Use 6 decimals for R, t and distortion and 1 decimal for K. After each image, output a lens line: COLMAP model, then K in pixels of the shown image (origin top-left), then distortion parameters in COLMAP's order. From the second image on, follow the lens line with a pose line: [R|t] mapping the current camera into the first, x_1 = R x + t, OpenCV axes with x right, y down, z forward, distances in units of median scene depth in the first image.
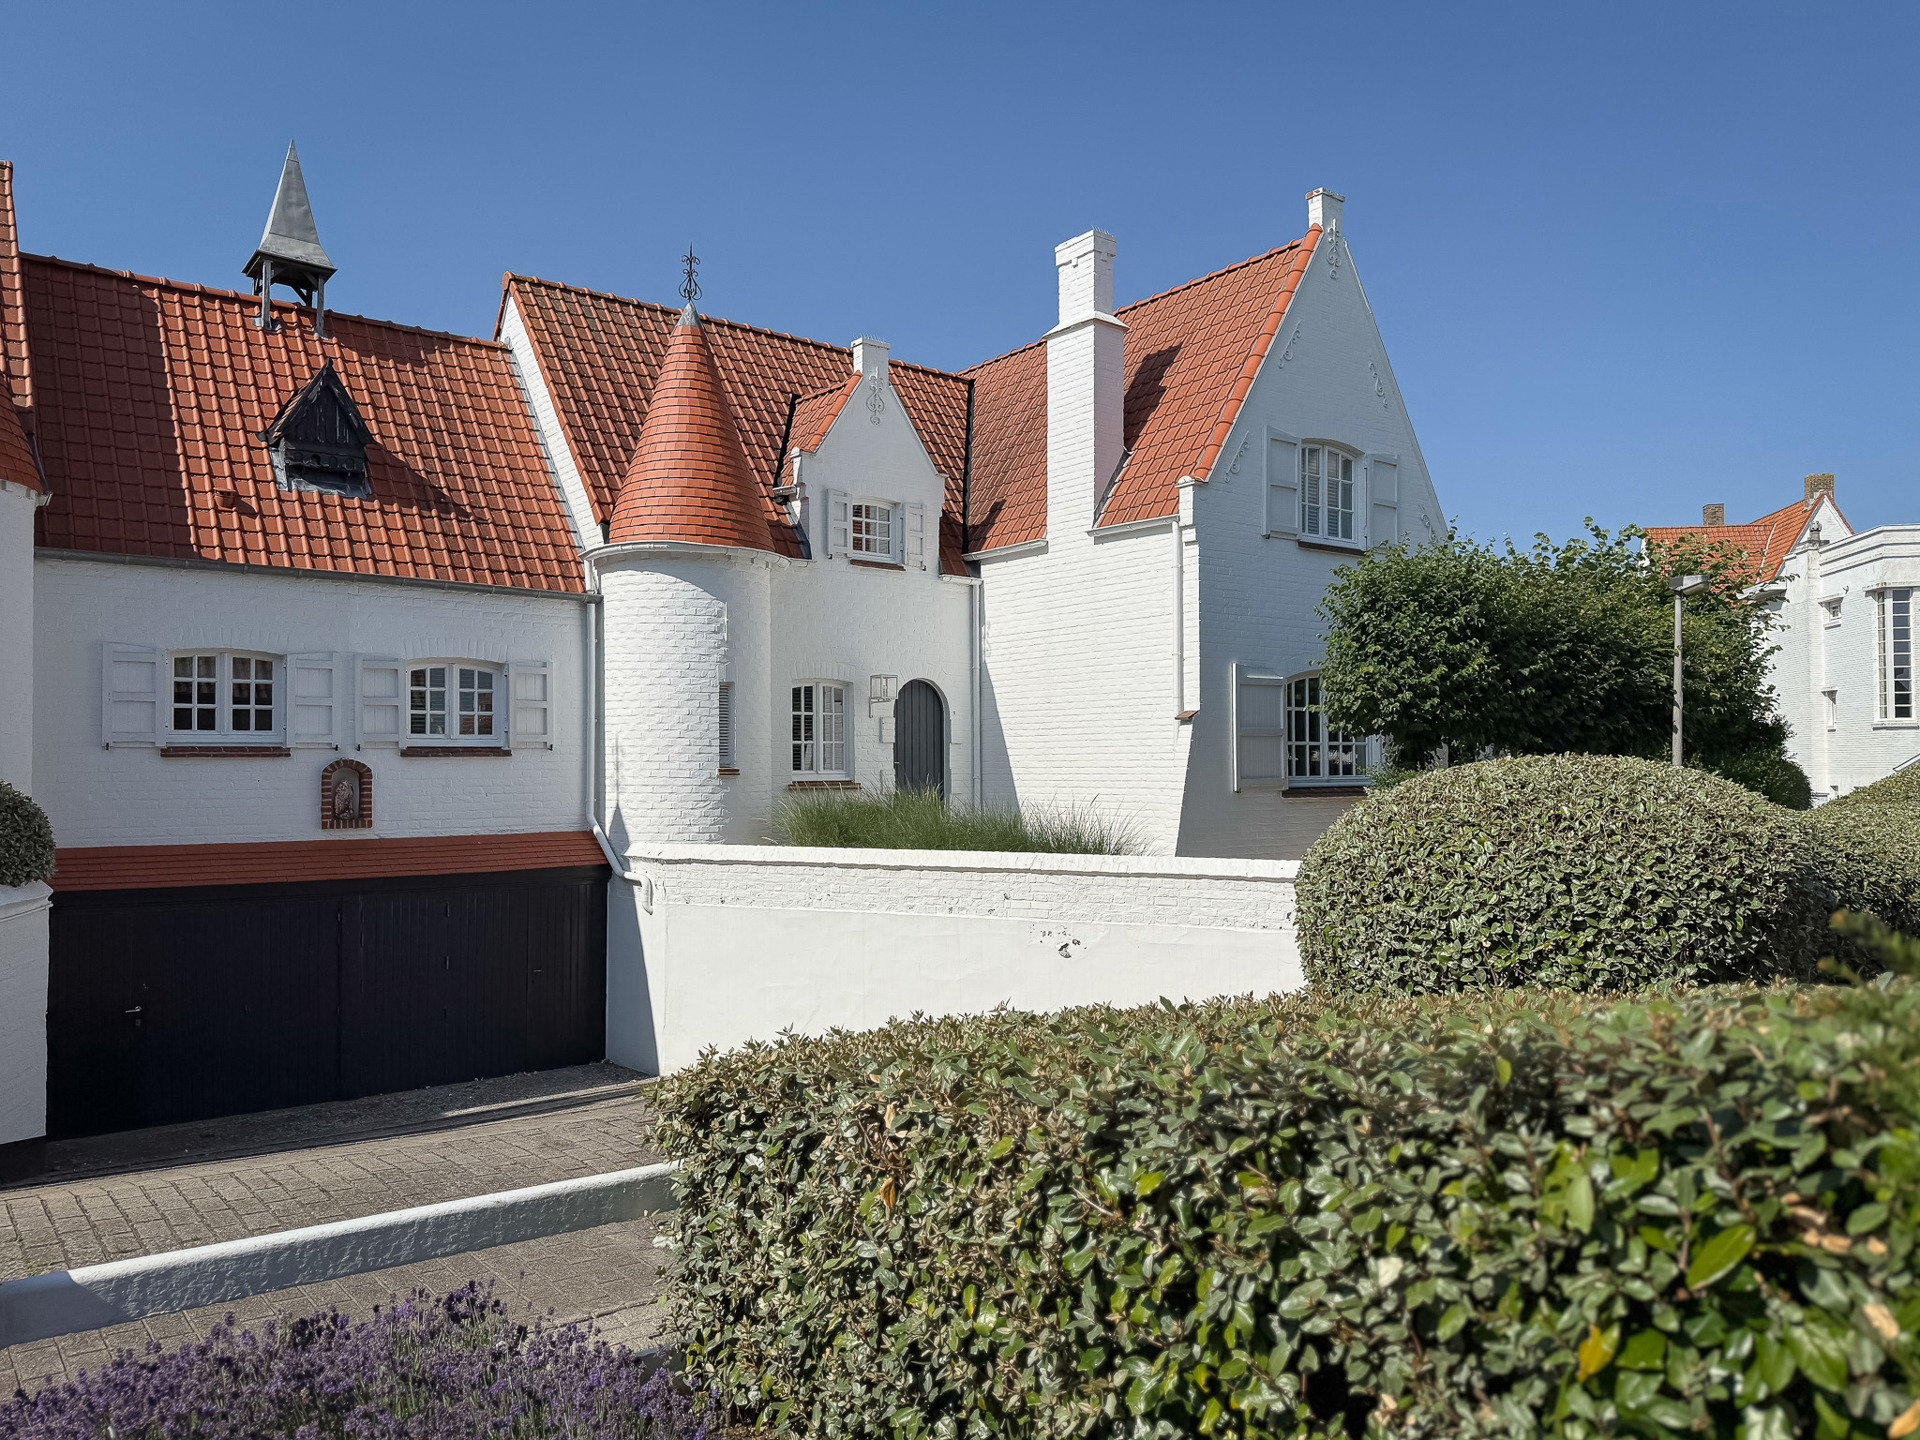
lens RADIAL K [[1518.7, 0, 960.0], [0, 1518.7, 720.0], [0, 0, 1]] dist [0.002354, 0.000794]
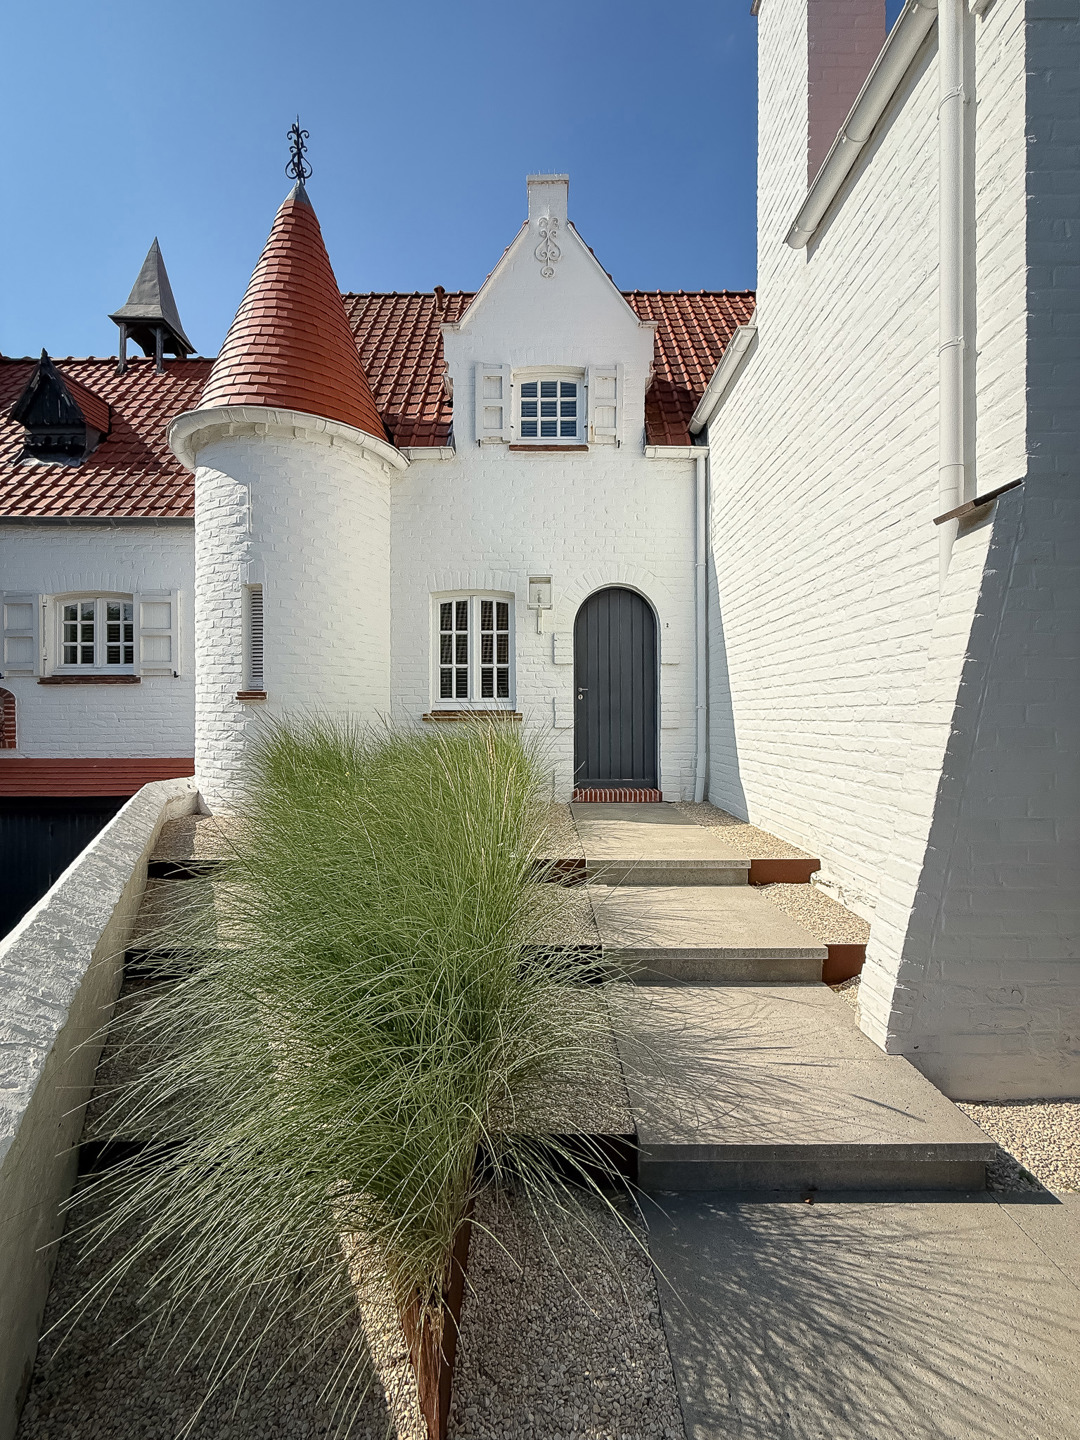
lens RADIAL K [[572.9, 0, 540.0], [0, 572.9, 720.0], [0, 0, 1]] dist [-0.001734, -0.000184]
pose [[0.762403, 0.007886, -0.647055, 0.146779], [0.016040, 0.999388, 0.031079, 0.036250], [0.646904, -0.034073, 0.761810, 0.780940]]
